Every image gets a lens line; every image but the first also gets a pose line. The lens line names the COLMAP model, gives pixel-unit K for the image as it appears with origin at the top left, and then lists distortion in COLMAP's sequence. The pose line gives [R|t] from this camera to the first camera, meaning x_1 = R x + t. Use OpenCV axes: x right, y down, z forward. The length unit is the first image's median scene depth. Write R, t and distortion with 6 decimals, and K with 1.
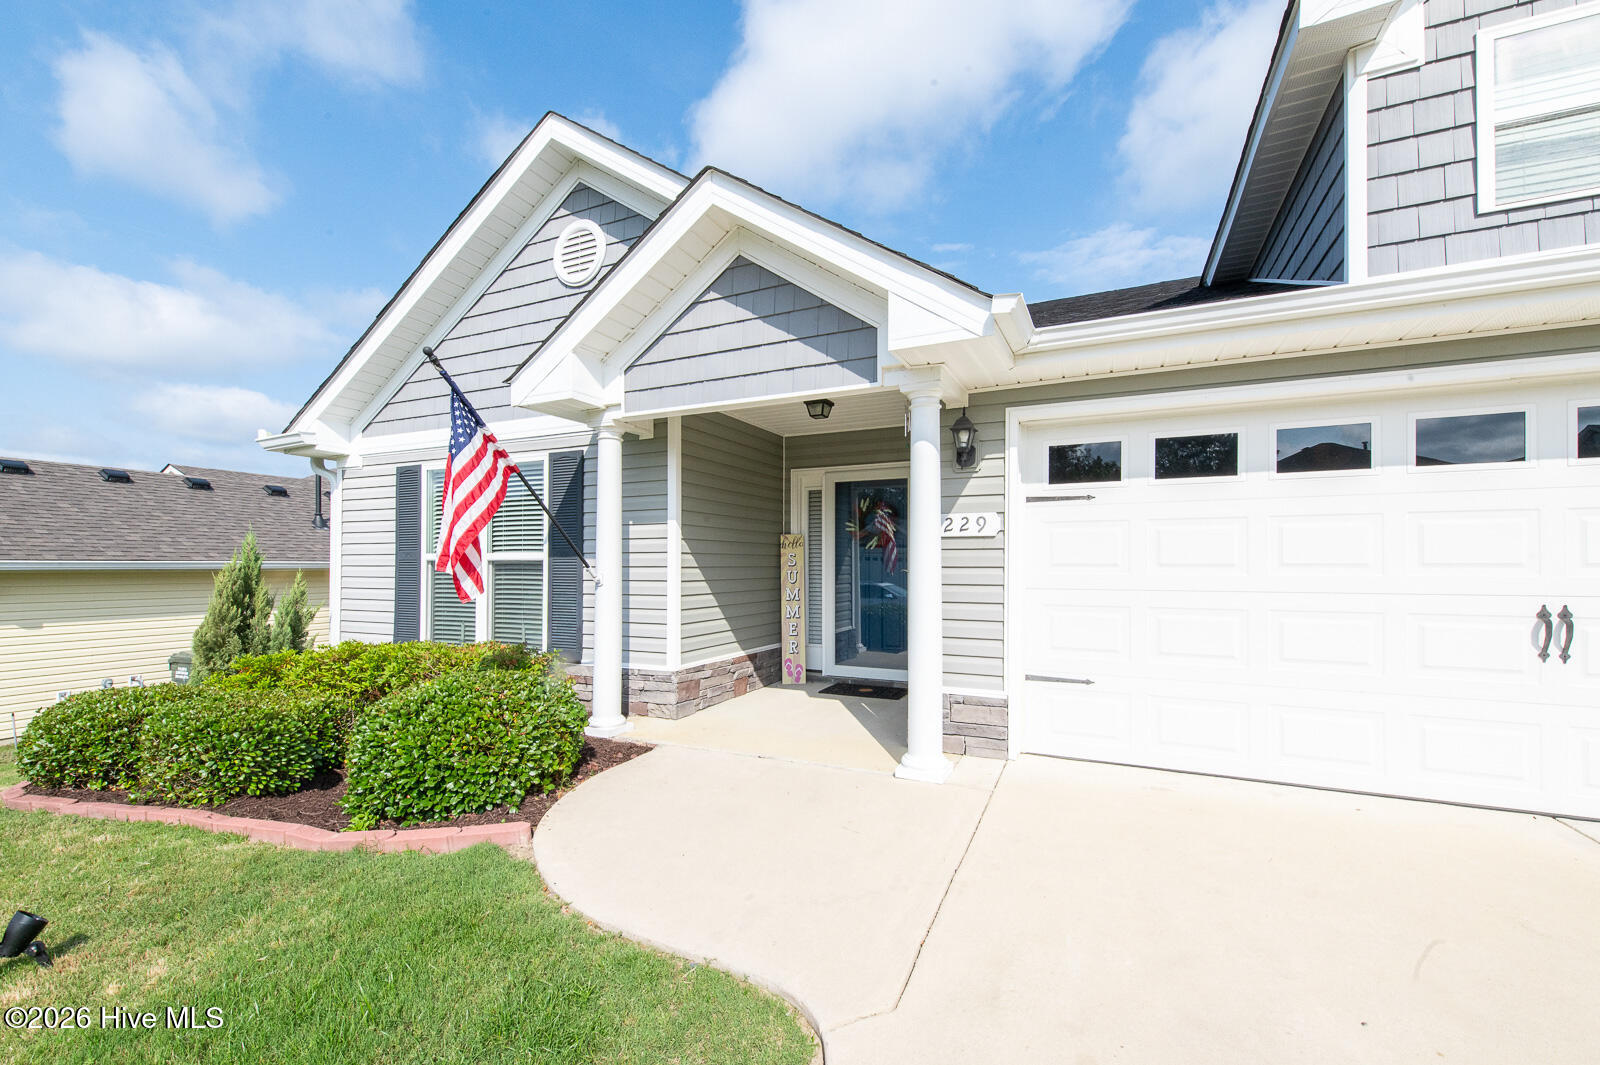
lens RADIAL K [[661.7, 0, 803.9], [0, 661.7, 547.4], [0, 0, 1]] dist [0.000870, 0.000147]
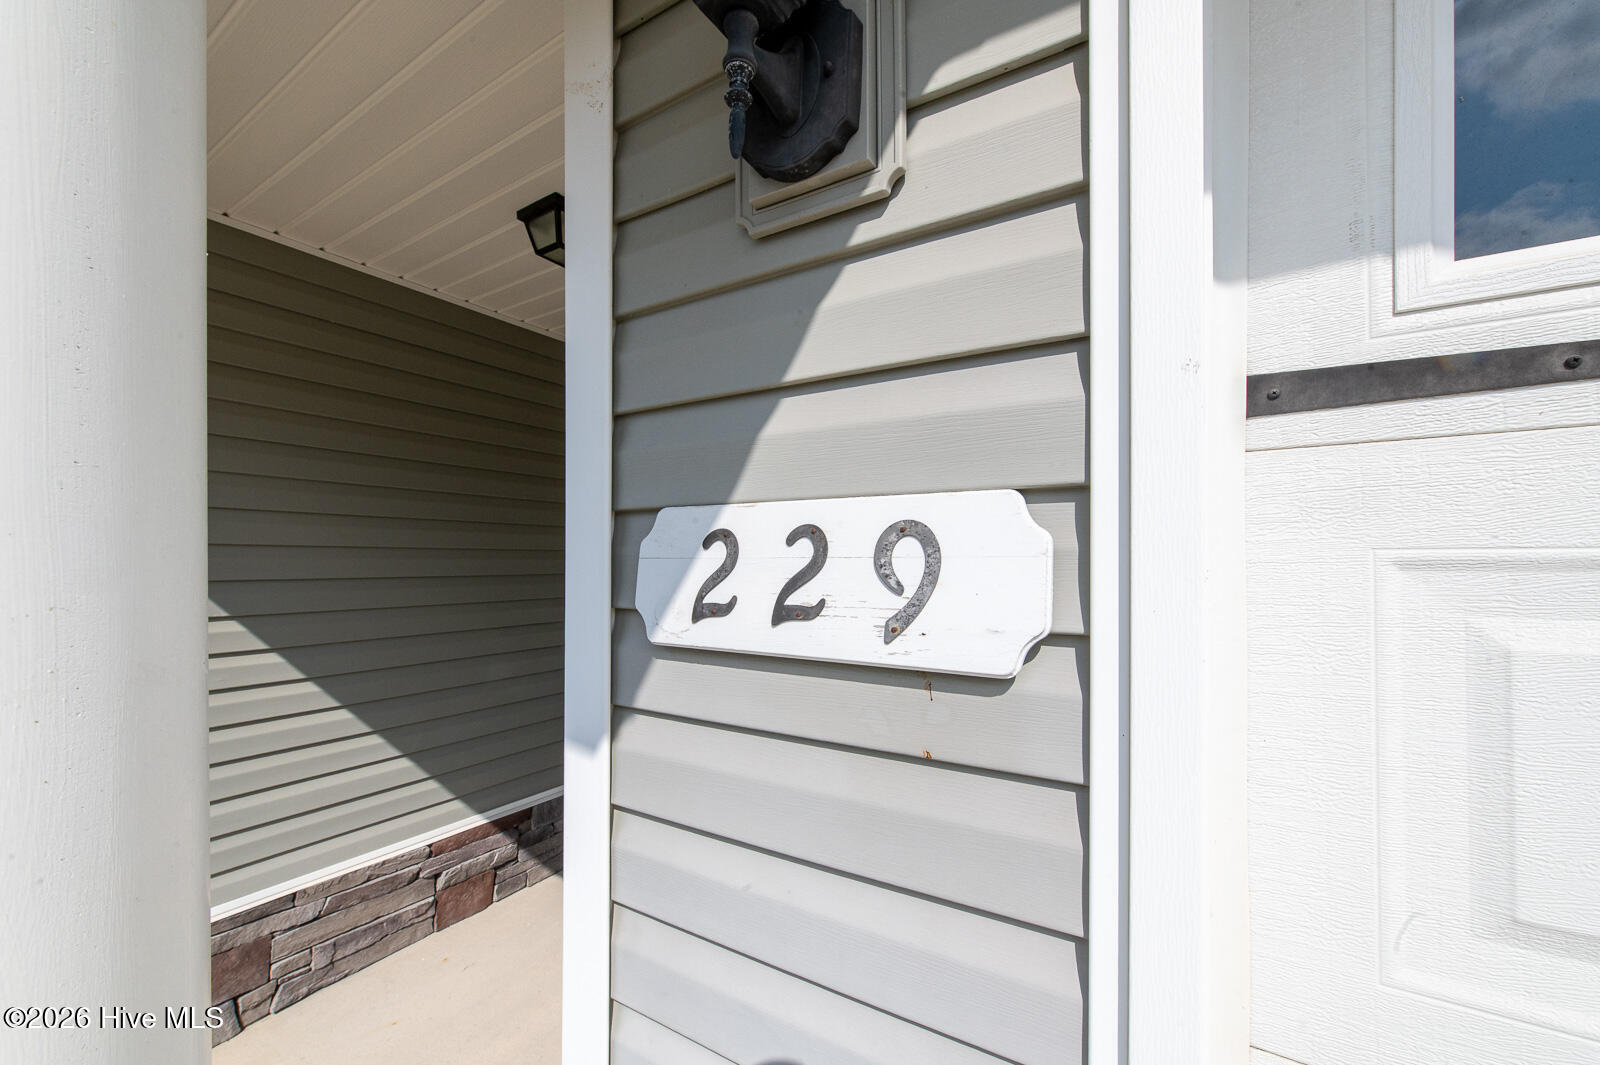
lens RADIAL K [[631.2, 0, 796.8], [0, 631.2, 550.7], [0, 0, 1]] dist [0.000247, 0.000017]
pose [[0.993204, -0.003855, -0.116320, 0.193263], [0.004910, 0.999949, 0.008785, -0.031255], [0.116280, -0.009297, 0.993173, 0.645032]]
